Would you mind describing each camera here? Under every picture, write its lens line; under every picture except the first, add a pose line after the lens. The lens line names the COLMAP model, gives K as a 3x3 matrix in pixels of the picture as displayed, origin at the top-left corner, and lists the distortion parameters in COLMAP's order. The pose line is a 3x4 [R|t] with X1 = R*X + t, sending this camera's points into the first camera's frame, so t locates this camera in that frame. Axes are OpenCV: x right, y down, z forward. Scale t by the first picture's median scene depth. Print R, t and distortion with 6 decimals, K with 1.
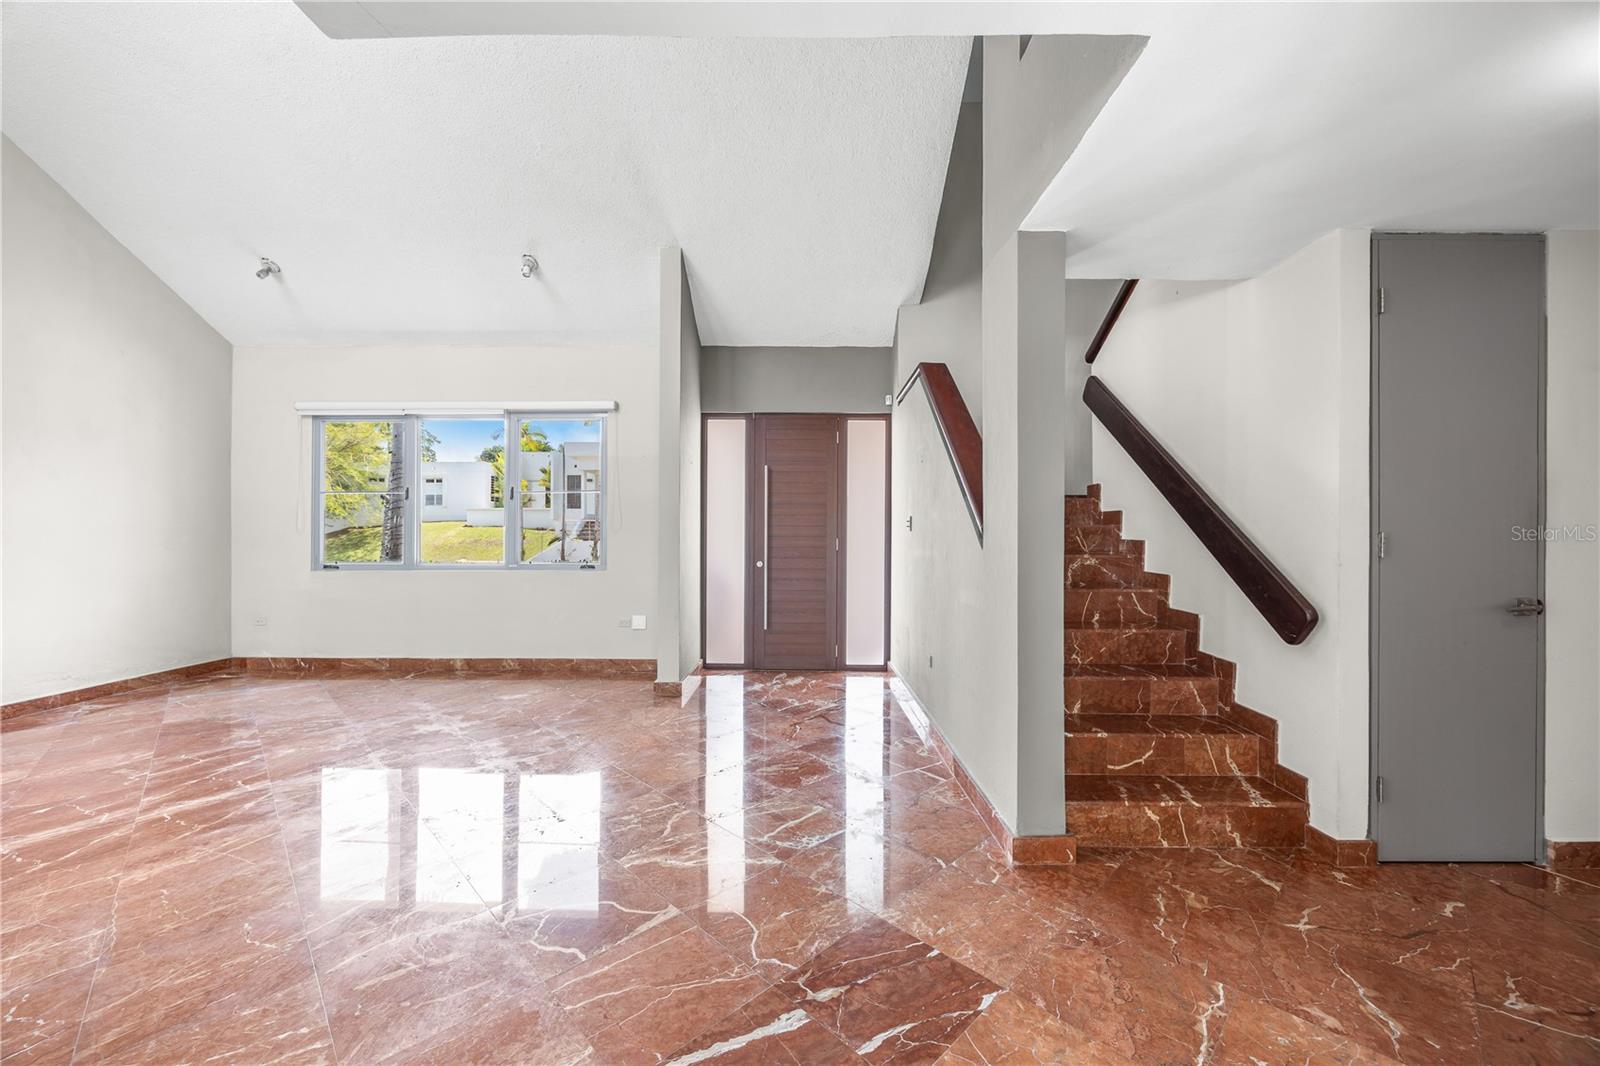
lens RADIAL K [[611.1, 0, 799.4], [0, 611.1, 531.2], [0, 0, 1]] dist [-0.001535, -0.000128]
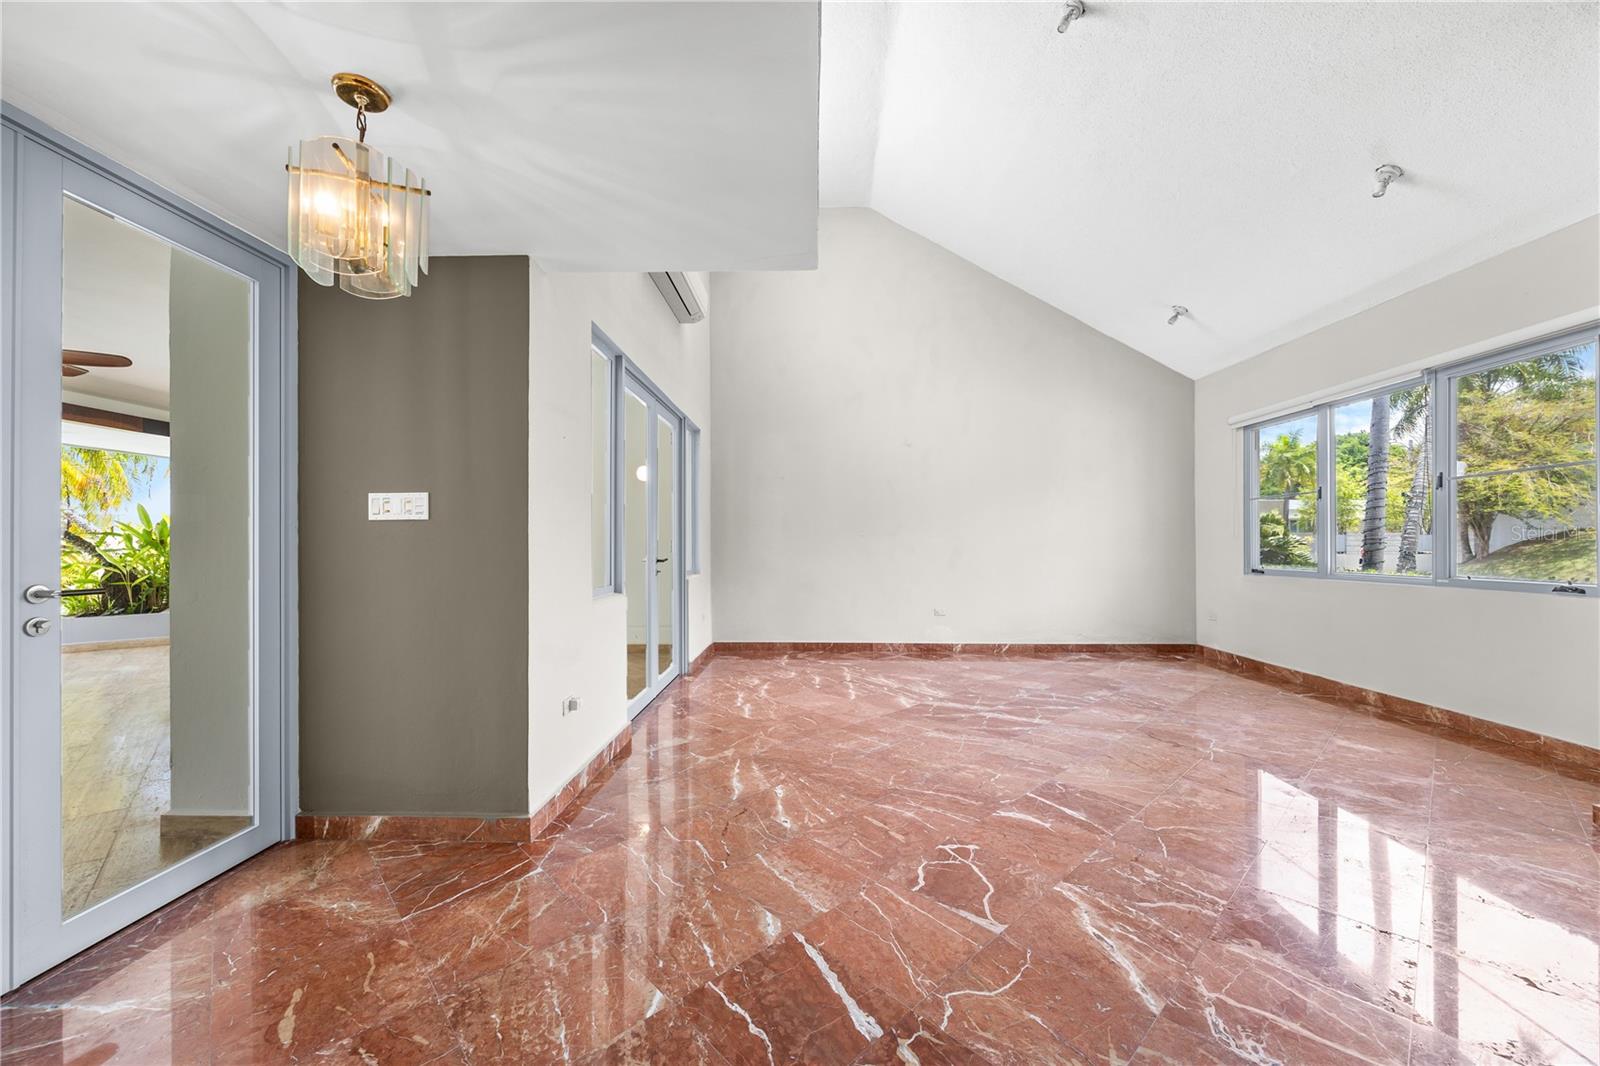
lens RADIAL K [[611.1, 0, 795.4], [0, 611.1, 536.6], [0, 0, 1]] dist [-0.001535, -0.000128]
pose [[-0.021409, -0.013421, -0.999681, 0.465840], [0.012481, 0.999828, -0.013690, 0.007830], [0.999693, -0.012770, -0.021238, 0.428064]]
